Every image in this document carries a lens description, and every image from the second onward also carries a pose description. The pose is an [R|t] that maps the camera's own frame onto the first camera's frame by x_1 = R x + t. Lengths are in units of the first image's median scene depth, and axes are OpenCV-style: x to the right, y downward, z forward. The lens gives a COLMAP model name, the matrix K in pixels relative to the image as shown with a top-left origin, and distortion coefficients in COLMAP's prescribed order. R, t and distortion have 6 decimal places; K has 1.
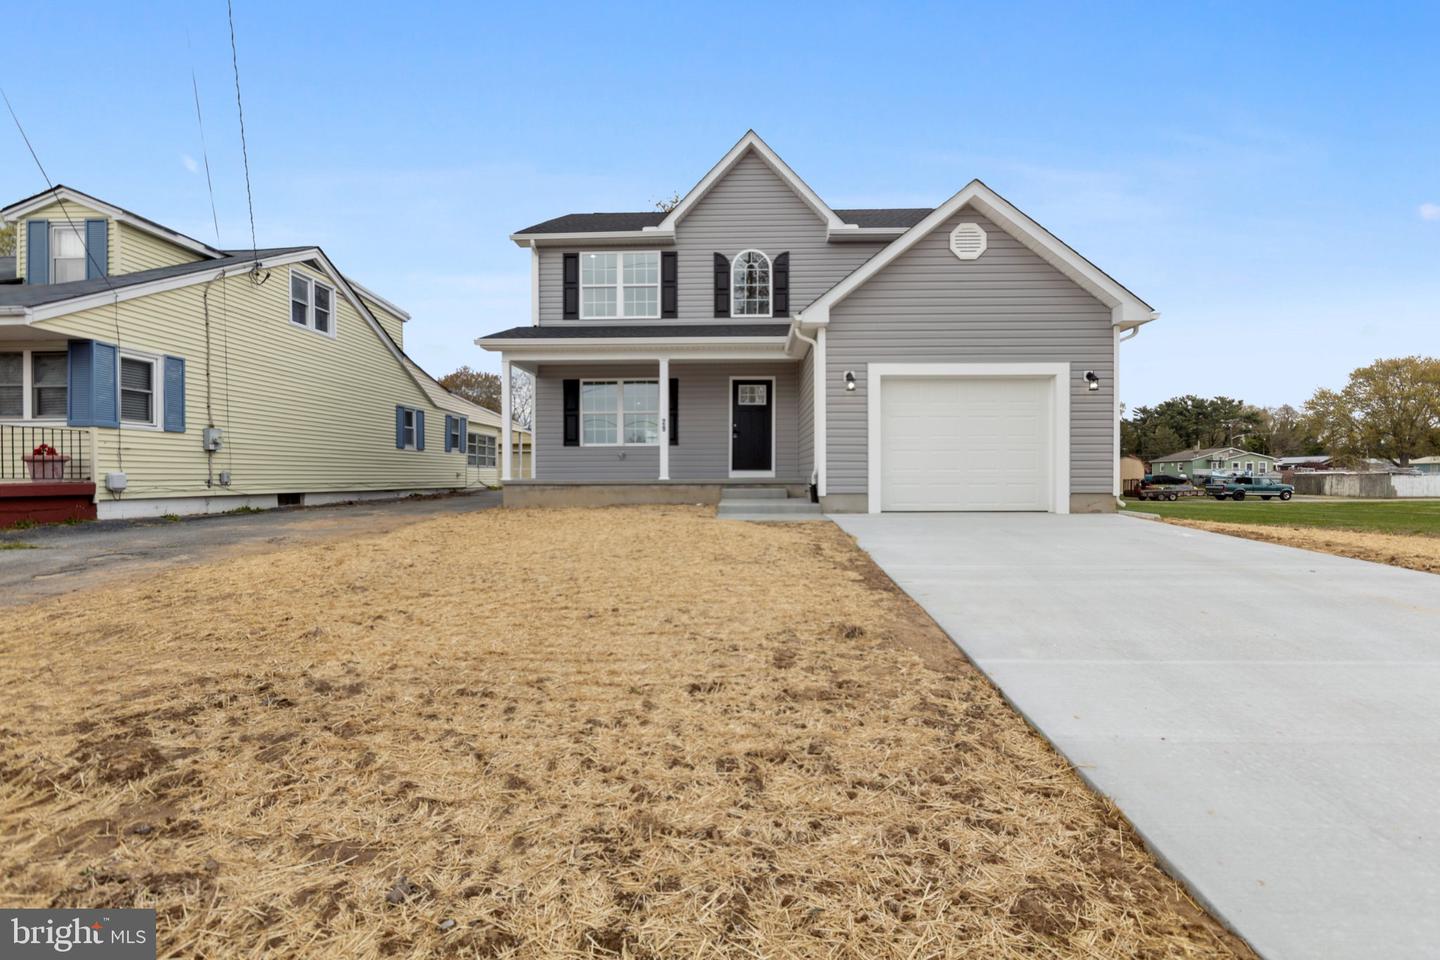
lens RADIAL K [[632.7, 0, 720.2], [0, 632.7, 475.5], [0, 0, 1]] dist [-0.015169, 0.000540]
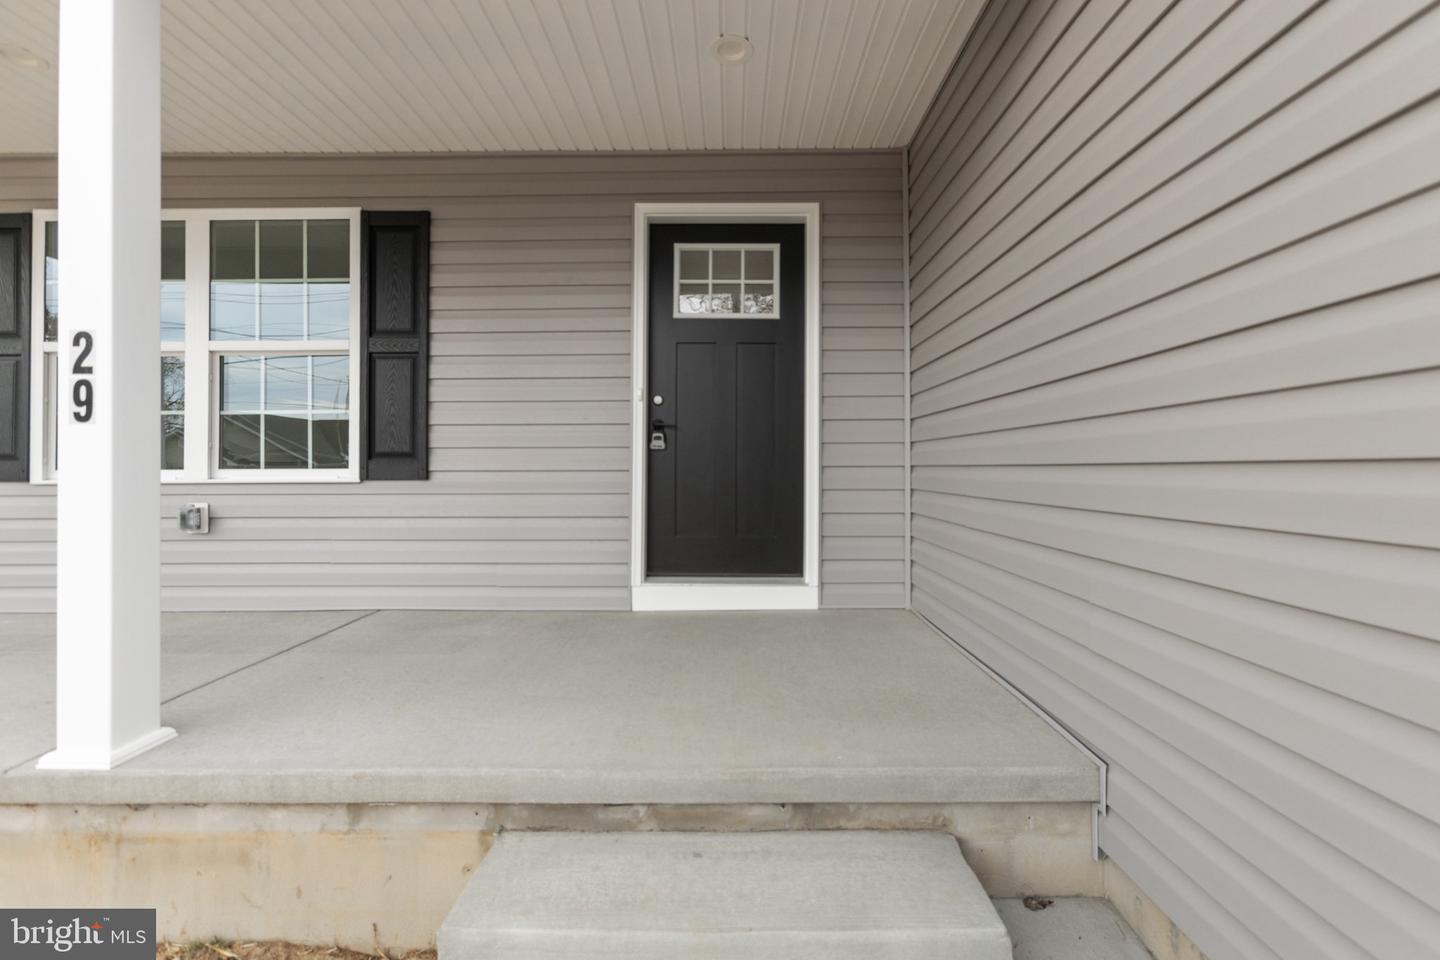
lens RADIAL K [[654.3, 0, 721.3], [0, 654.3, 462.6], [0, 0, 1]] dist [0.000412, 0.000458]
pose [[0.999589, 0.000196, 0.028675, 0.041759], [0.000100, 0.999947, -0.010304, -0.051744], [-0.028676, 0.010303, 0.999536, 0.743416]]
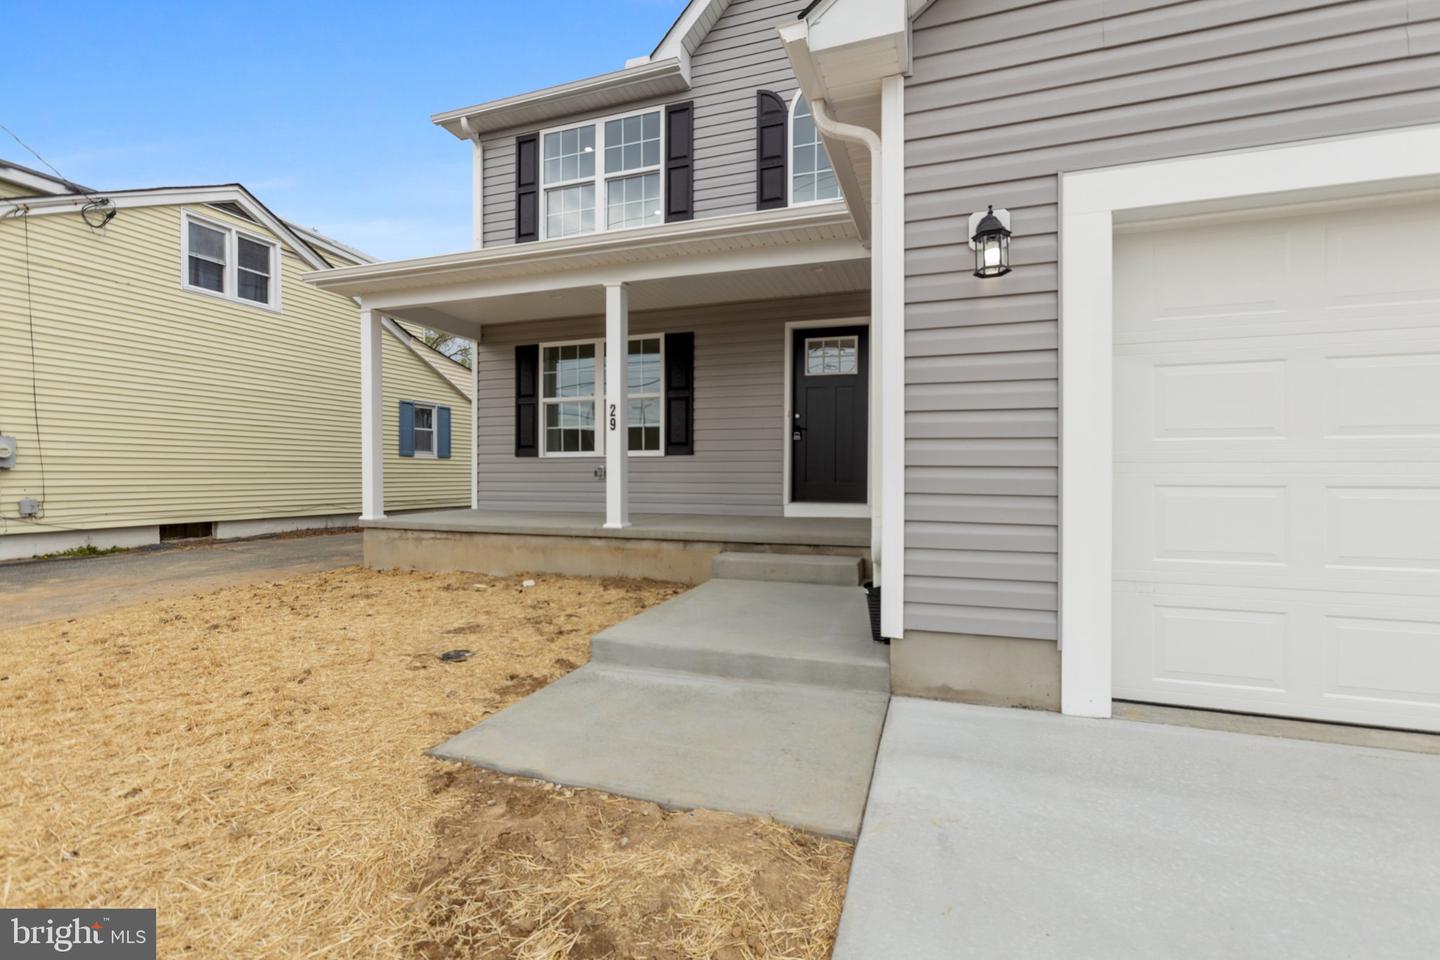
lens RADIAL K [[646.7, 0, 717.2], [0, 646.7, 474.8], [0, 0, 1]] dist [-0.002819, 0.000054]
pose [[0.955636, 0.004022, -0.294522, 0.119776], [-0.003438, 0.999991, 0.002498, -0.031746], [0.294530, -0.001374, 0.955641, 0.472322]]
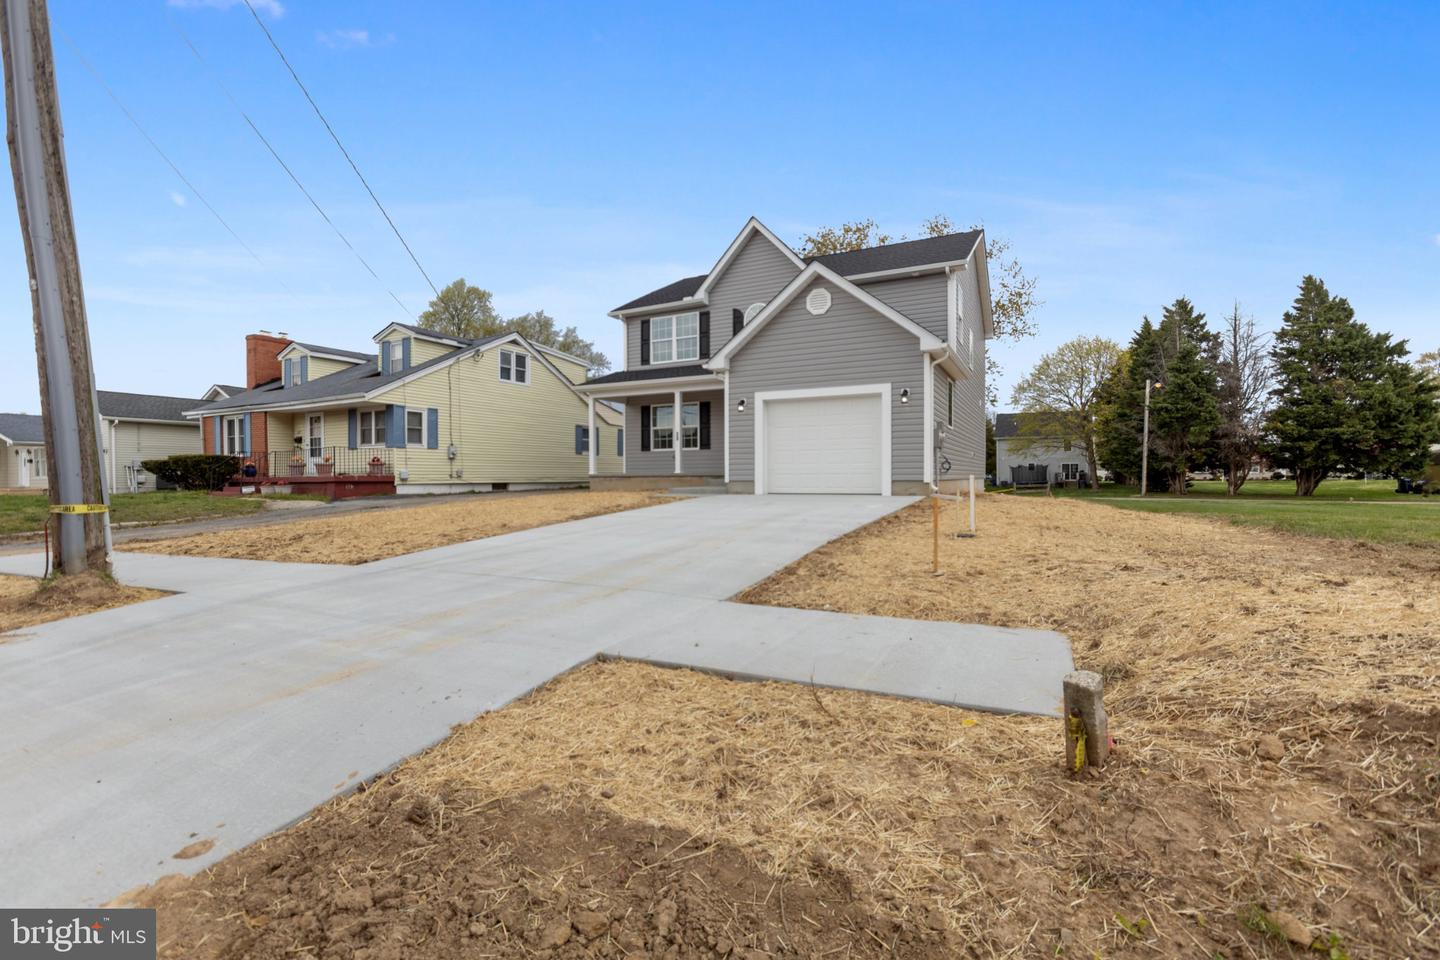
lens RADIAL K [[614.2, 0, 720.0], [0, 614.2, 480.0], [0, 0, 1]] dist [-0.063299, 0.000003]
pose [[0.910029, -0.000035, -0.414545, 0.519300], [0.003582, 0.999963, 0.007778, 0.010461], [0.414530, -0.008563, 0.909996, -0.229612]]
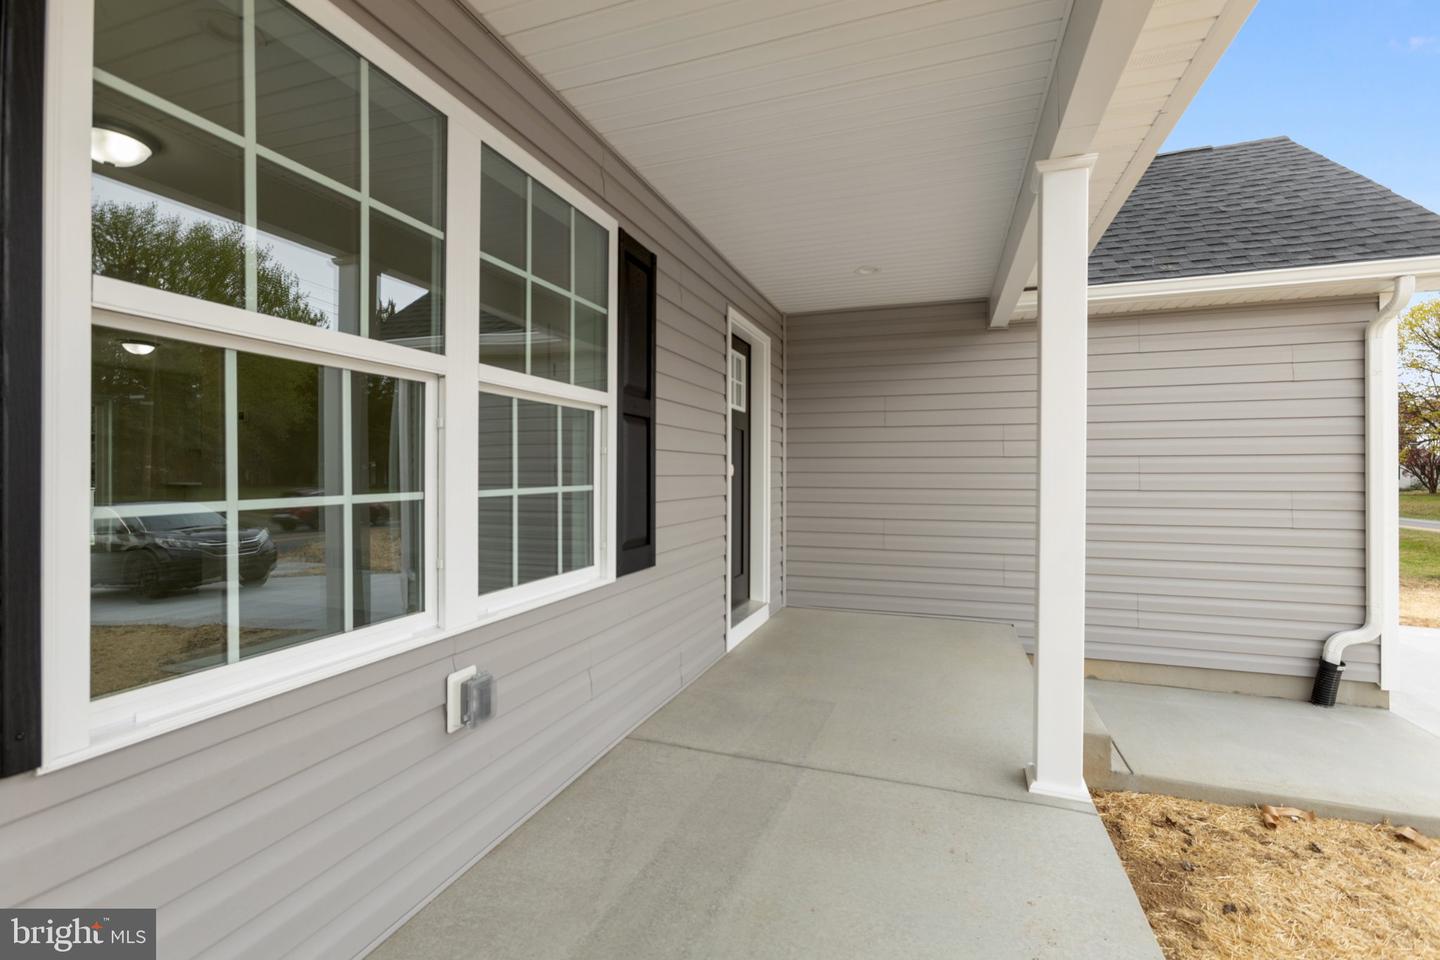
lens RADIAL K [[632.7, 0, 720.2], [0, 632.7, 475.5], [0, 0, 1]] dist [-0.015169, 0.000540]
pose [[0.298400, -0.000320, 0.954441, -0.268939], [0.001324, 0.999999, -0.000079, -0.078784], [-0.954440, 0.001288, 0.298400, 0.920167]]
